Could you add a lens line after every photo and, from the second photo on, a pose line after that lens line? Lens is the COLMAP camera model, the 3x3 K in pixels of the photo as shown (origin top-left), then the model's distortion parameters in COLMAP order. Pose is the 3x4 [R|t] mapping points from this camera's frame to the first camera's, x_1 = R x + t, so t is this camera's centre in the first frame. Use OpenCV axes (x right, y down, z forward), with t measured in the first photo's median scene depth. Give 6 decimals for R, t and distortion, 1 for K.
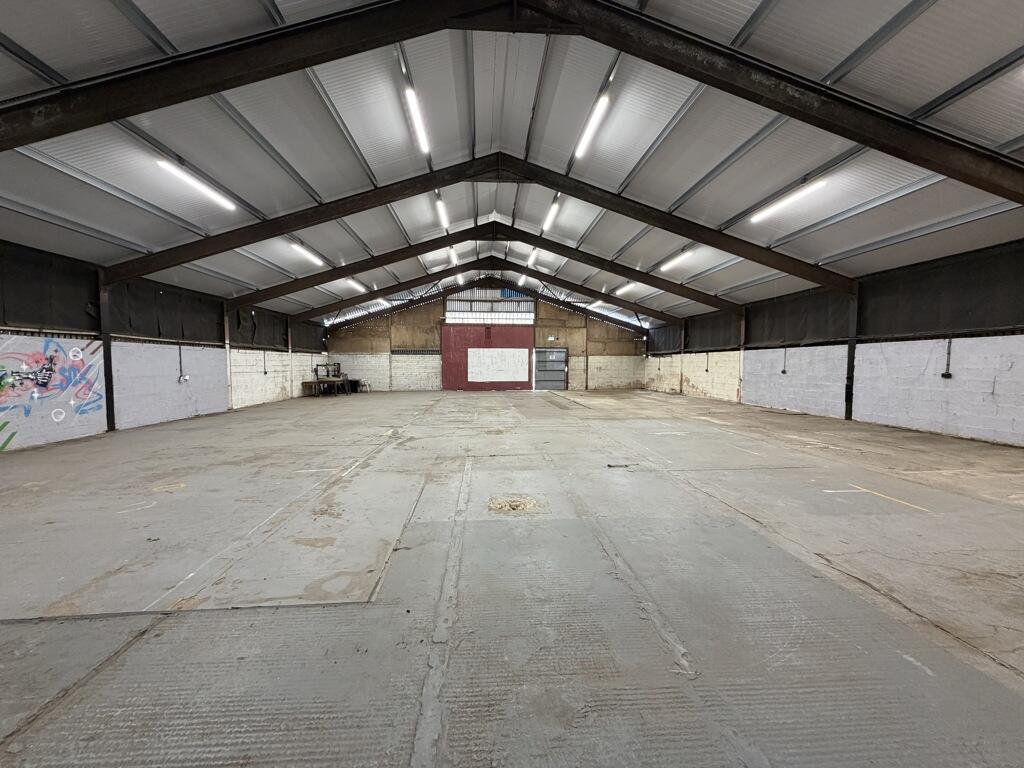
lens RADIAL K [[413.1, 0, 511.3], [0, 413.1, 388.5], [0, 0, 1]] dist [0.005938, -0.000448]
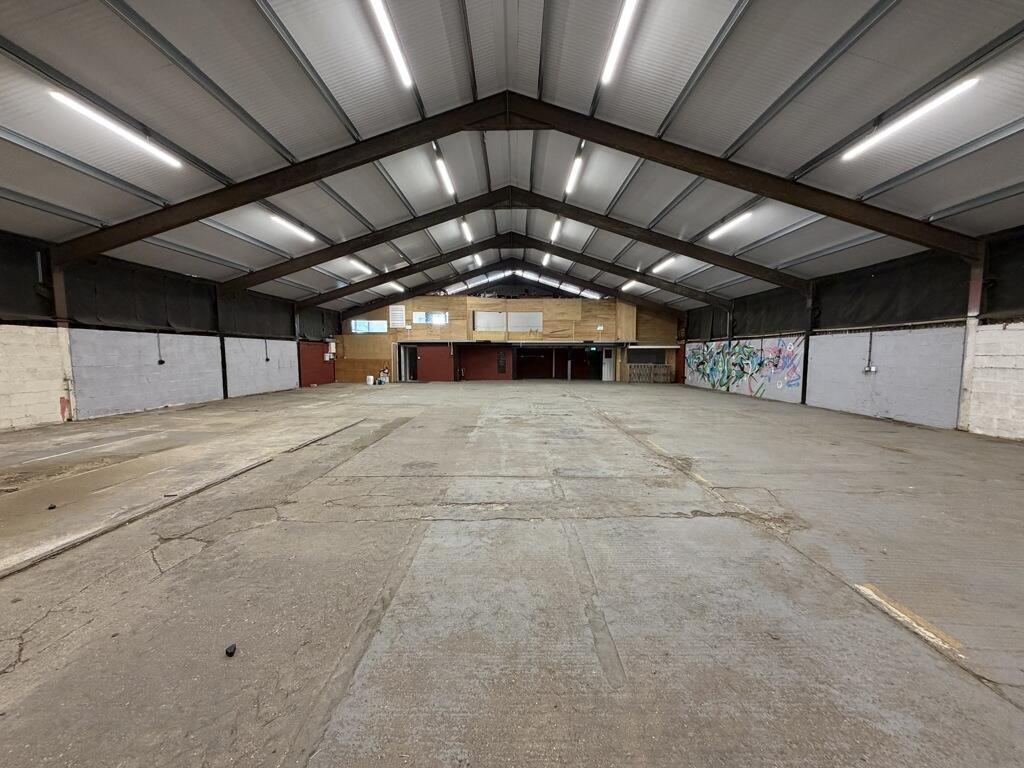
lens RADIAL K [[413.1, 0, 508.3], [0, 413.1, 382.3], [0, 0, 1]] dist [0.005938, -0.000448]
pose [[0.996158, 0.003339, -0.087510, 0.039842], [-0.002121, 0.999900, 0.014001, -0.010667], [0.087548, -0.013762, 0.996065, 0.161233]]
